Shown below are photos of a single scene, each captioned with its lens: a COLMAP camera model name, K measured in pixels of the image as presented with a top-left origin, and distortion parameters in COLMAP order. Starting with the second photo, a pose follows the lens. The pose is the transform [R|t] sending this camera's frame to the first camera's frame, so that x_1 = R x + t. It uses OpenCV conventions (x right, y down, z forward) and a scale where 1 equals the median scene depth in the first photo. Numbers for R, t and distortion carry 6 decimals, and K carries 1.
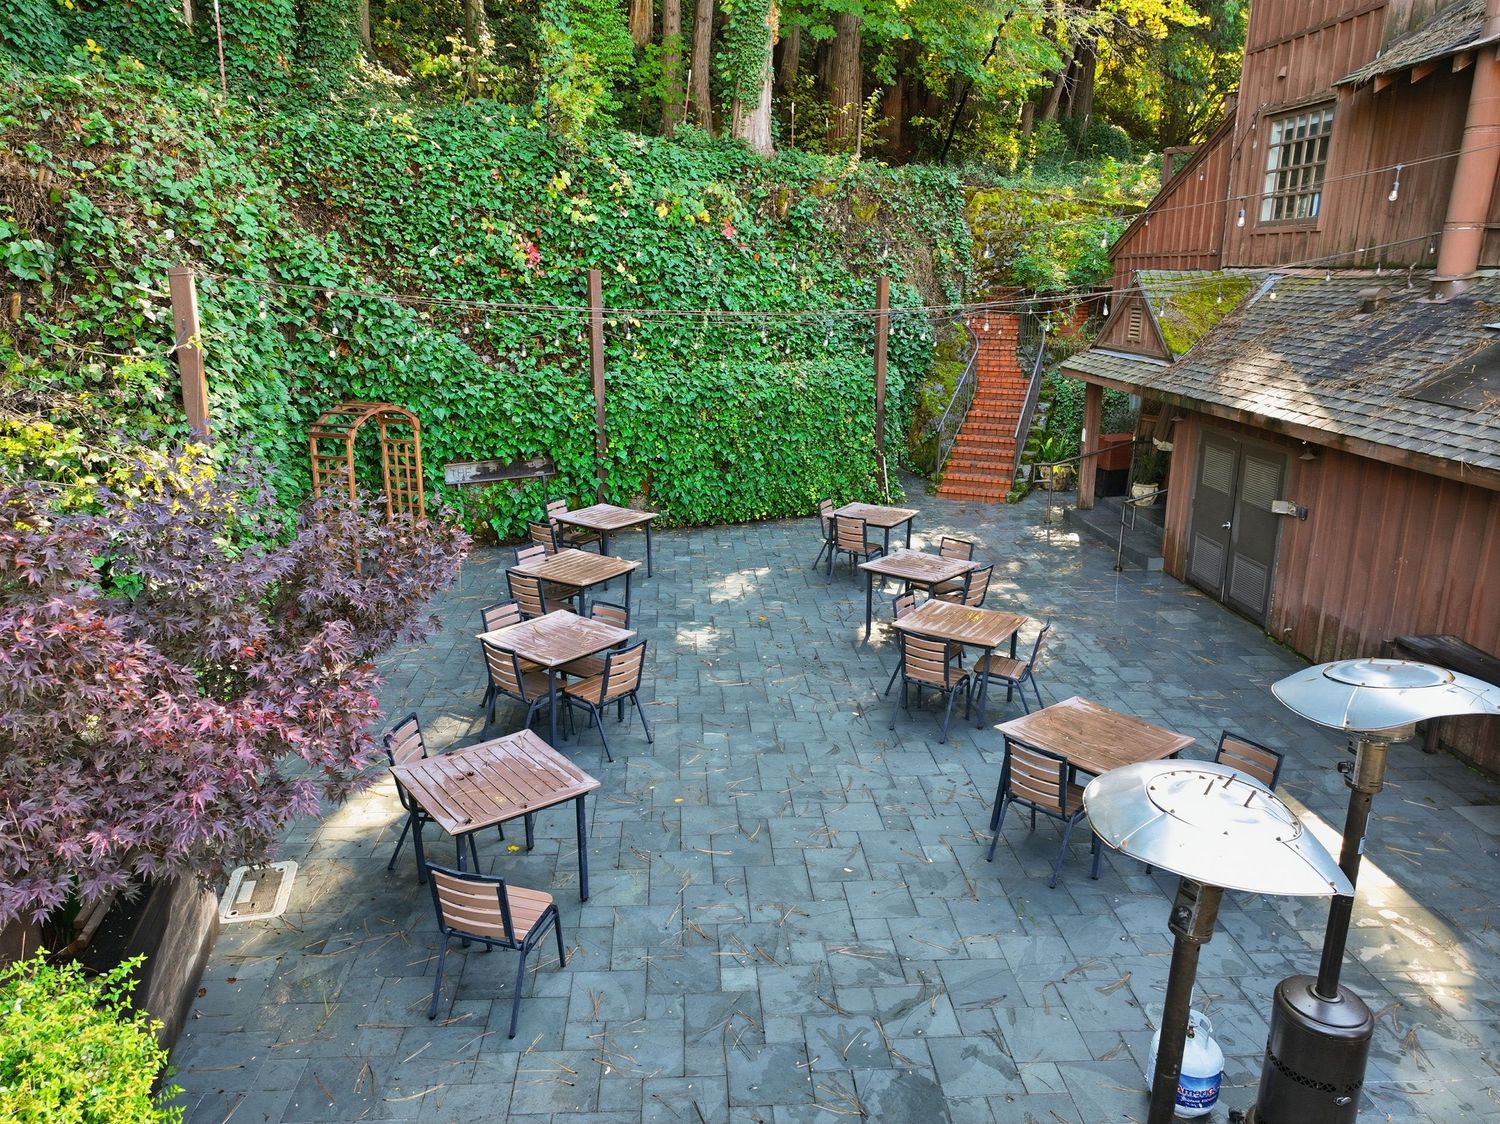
lens RADIAL K [[1058.0, 0, 749.8], [0, 1058.0, 560.3], [0, 0, 1]] dist [-0.005315, 0.021707]
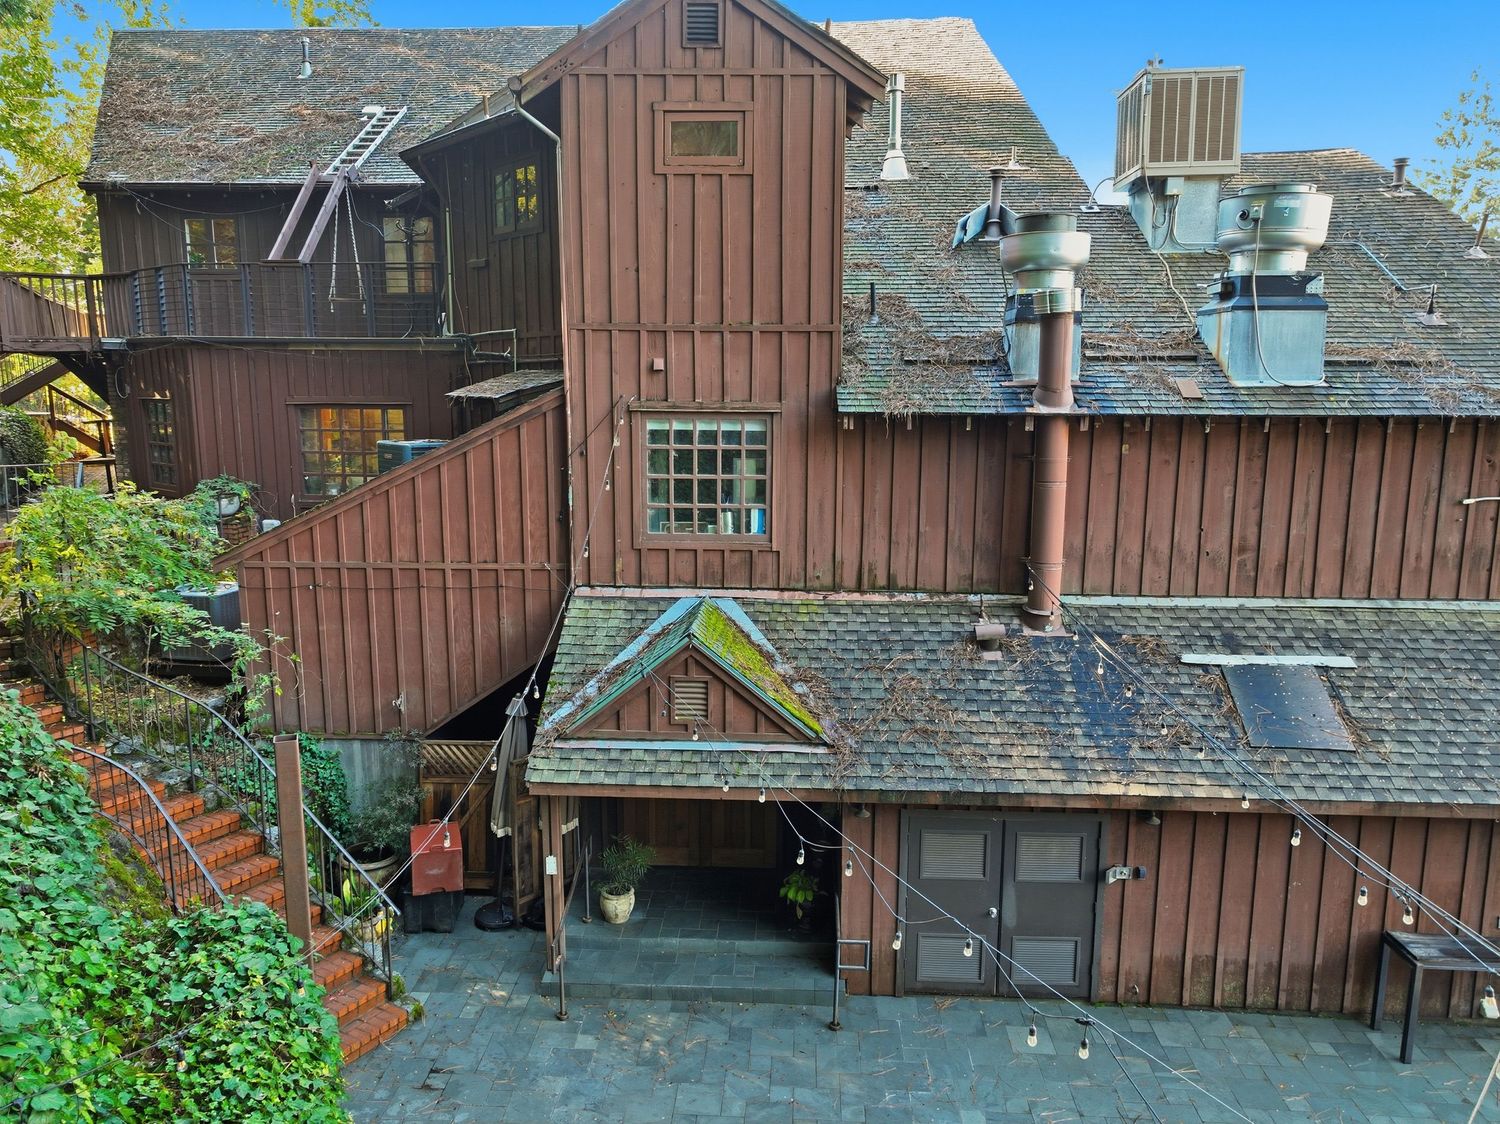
lens RADIAL K [[1058.0, 0, 749.8], [0, 1058.0, 560.3], [0, 0, 1]] dist [-0.005315, 0.021707]
pose [[0.114094, -0.168163, 0.979134, -0.410017], [0.255937, 0.957279, 0.134586, -0.520408], [-0.959937, 0.235241, 0.152259, 1.077014]]
